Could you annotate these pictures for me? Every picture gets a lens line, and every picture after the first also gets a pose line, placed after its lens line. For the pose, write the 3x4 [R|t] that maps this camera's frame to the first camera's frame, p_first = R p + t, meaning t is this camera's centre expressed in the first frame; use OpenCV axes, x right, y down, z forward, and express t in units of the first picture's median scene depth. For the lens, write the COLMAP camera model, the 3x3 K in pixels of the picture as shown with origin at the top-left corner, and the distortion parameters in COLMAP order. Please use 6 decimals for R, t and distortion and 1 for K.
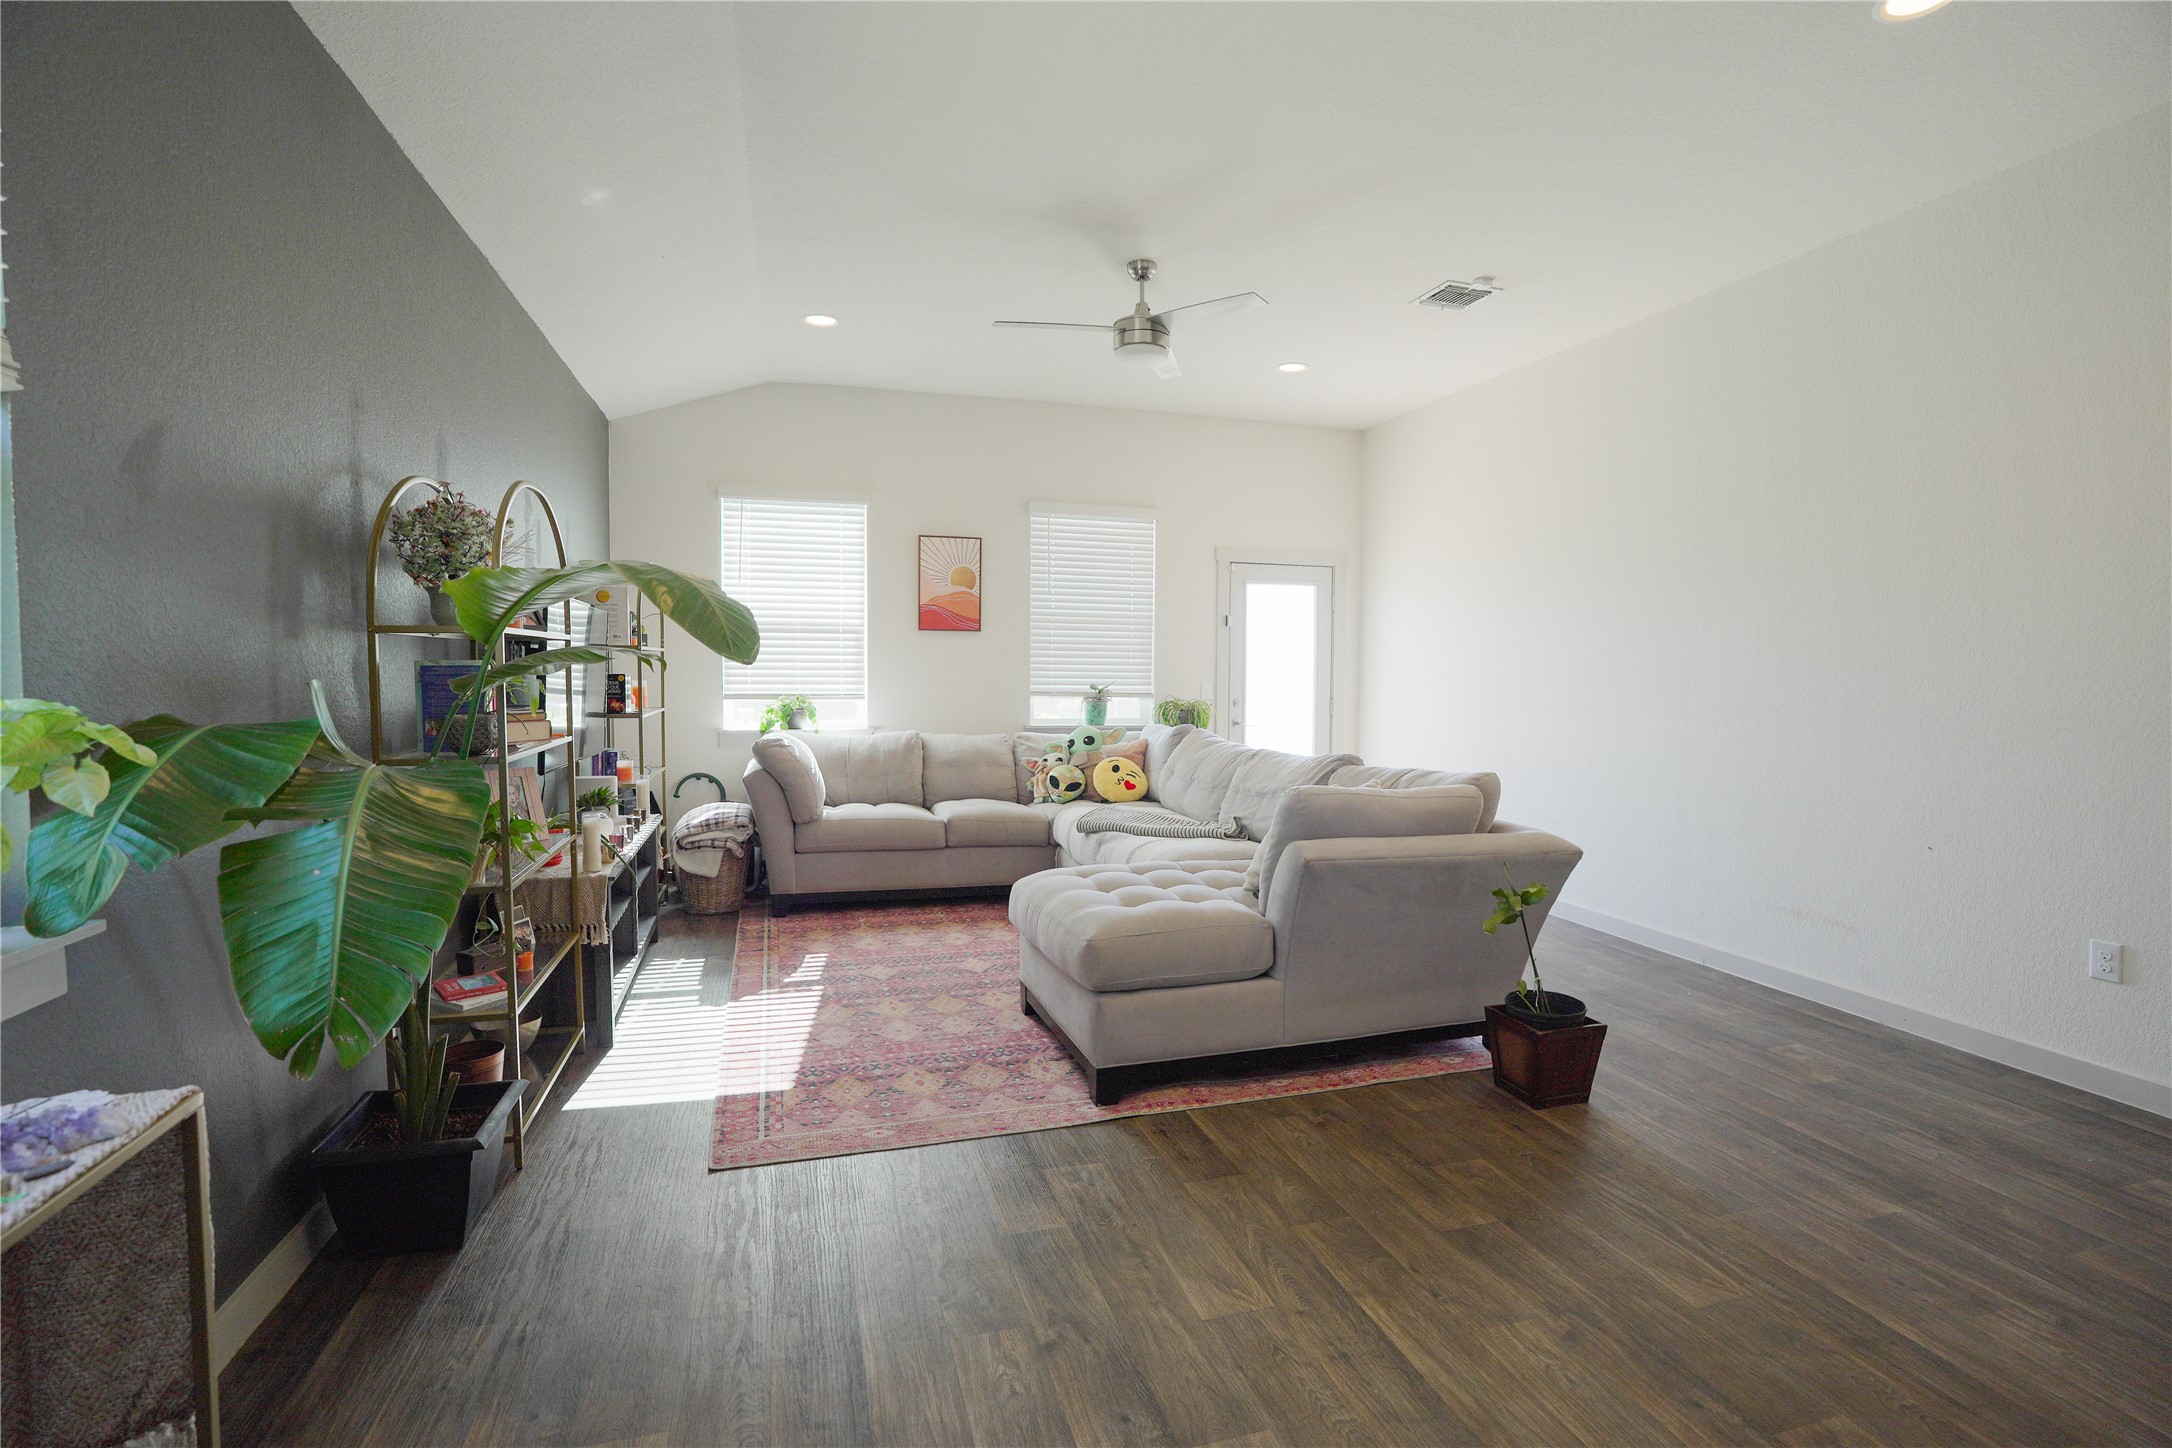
lens RADIAL K [[1018.1, 0, 1046.1], [0, 1018.1, 711.9], [0, 0, 1]] dist [-0.084938, 0.032234]
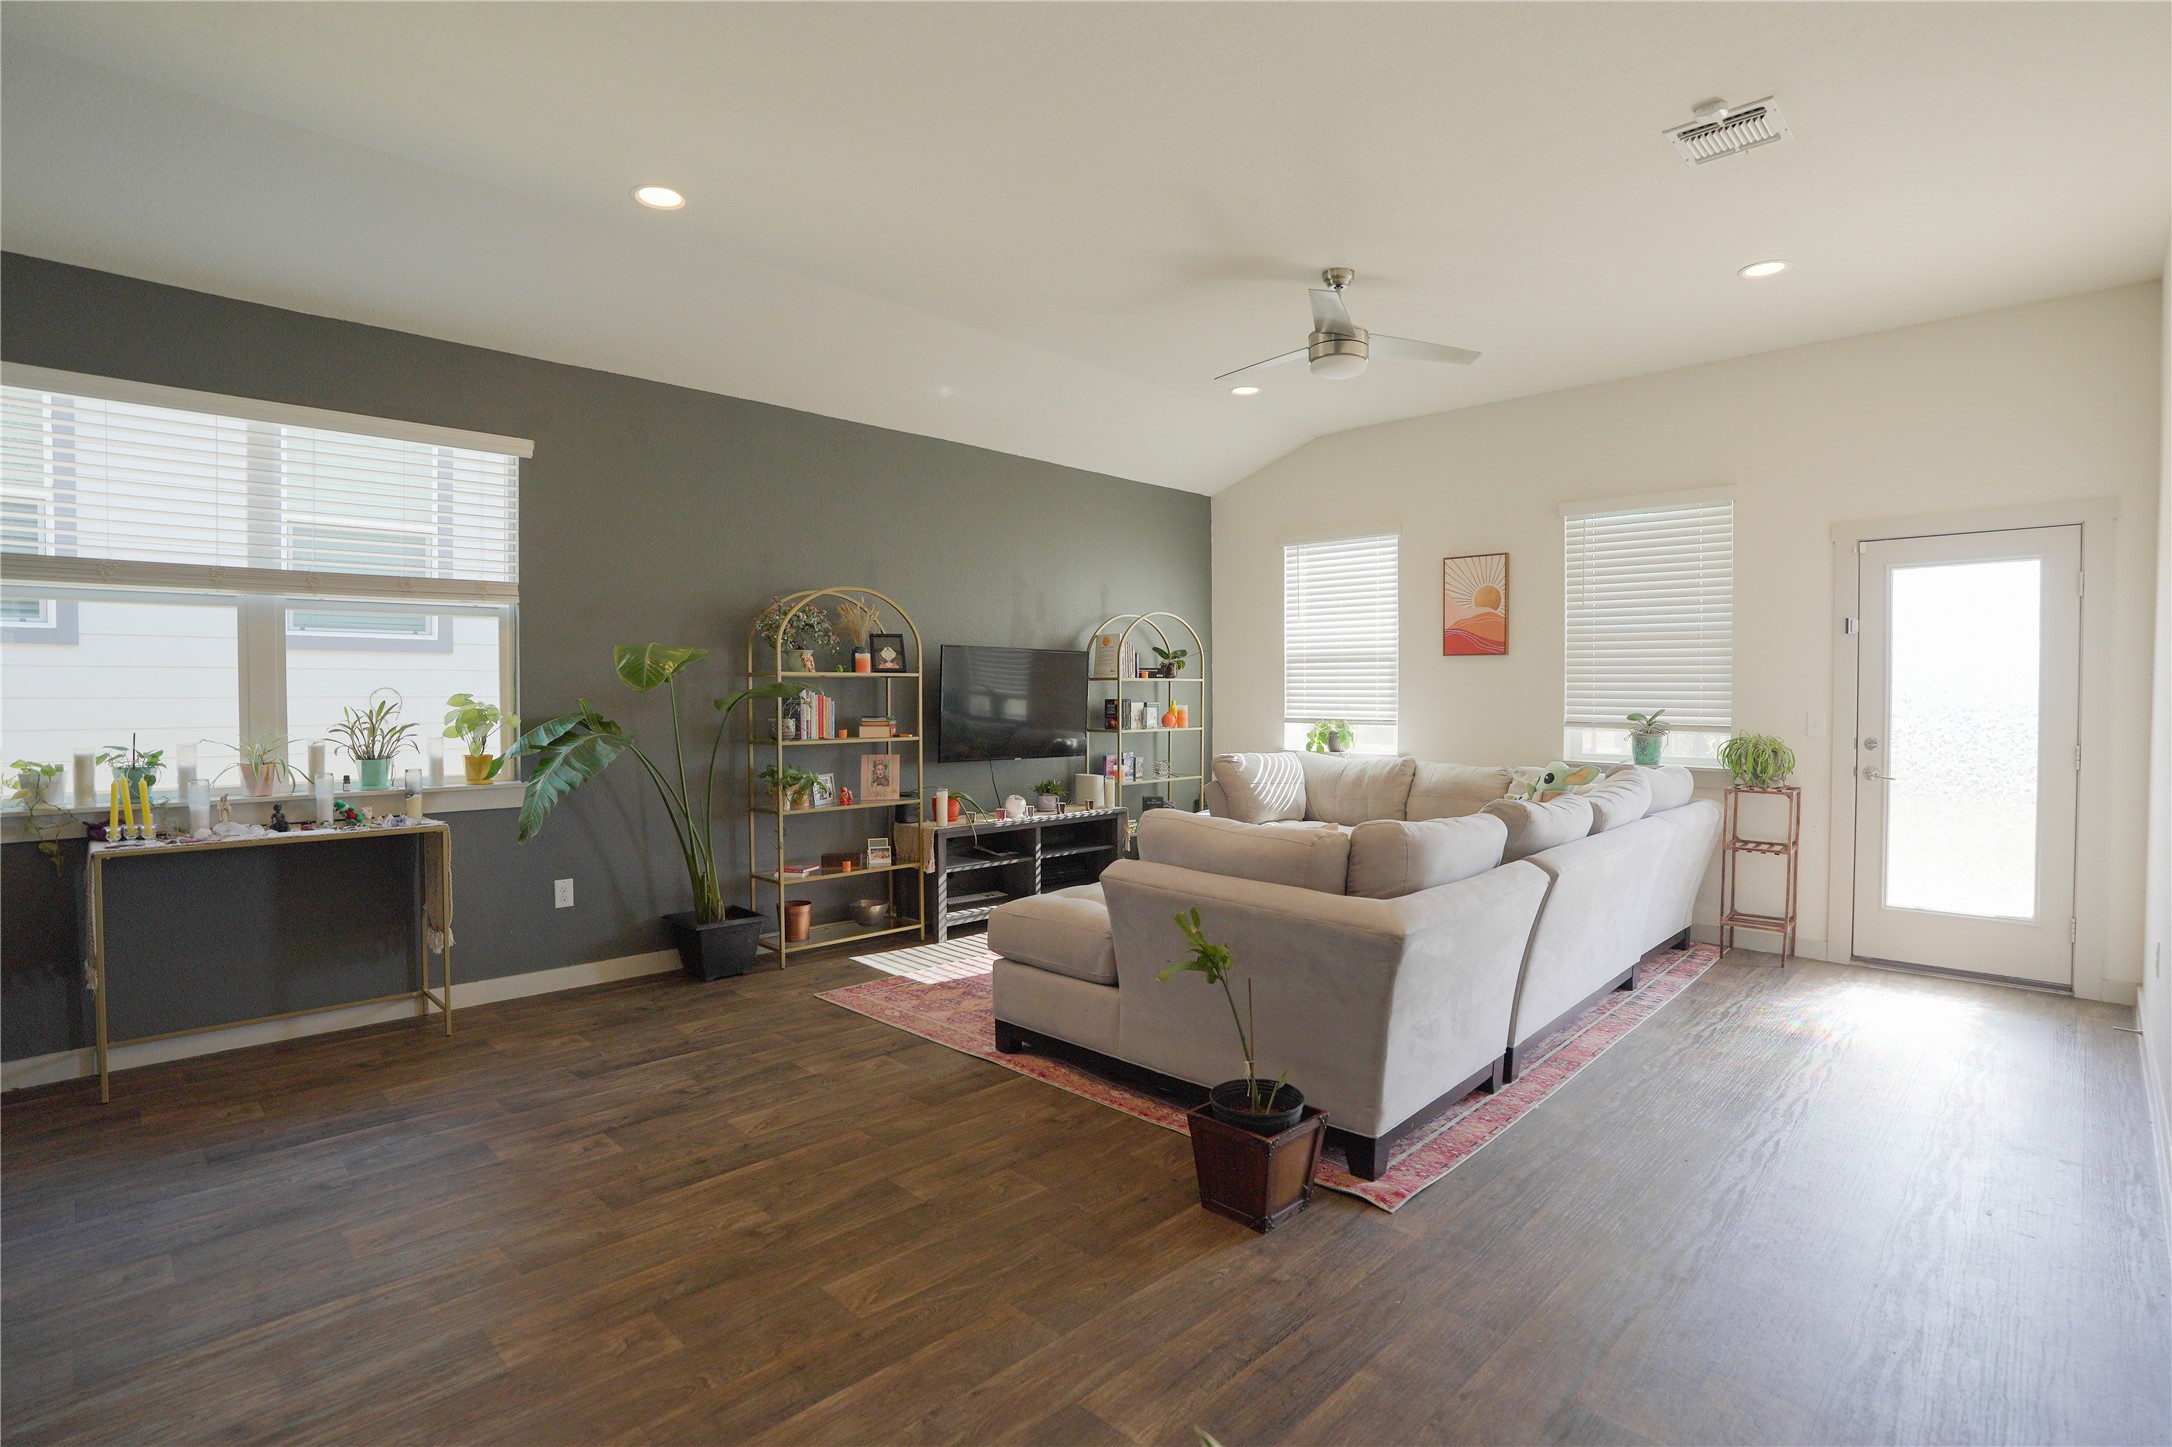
lens RADIAL K [[1018.1, 0, 1046.1], [0, 1018.1, 711.4], [0, 0, 1]] dist [-0.084938, 0.032234]
pose [[0.488069, 0.009475, -0.872754, 0.600271], [-0.036366, 0.999293, -0.009488, -0.005049], [0.872047, 0.036370, 0.488069, 0.230144]]
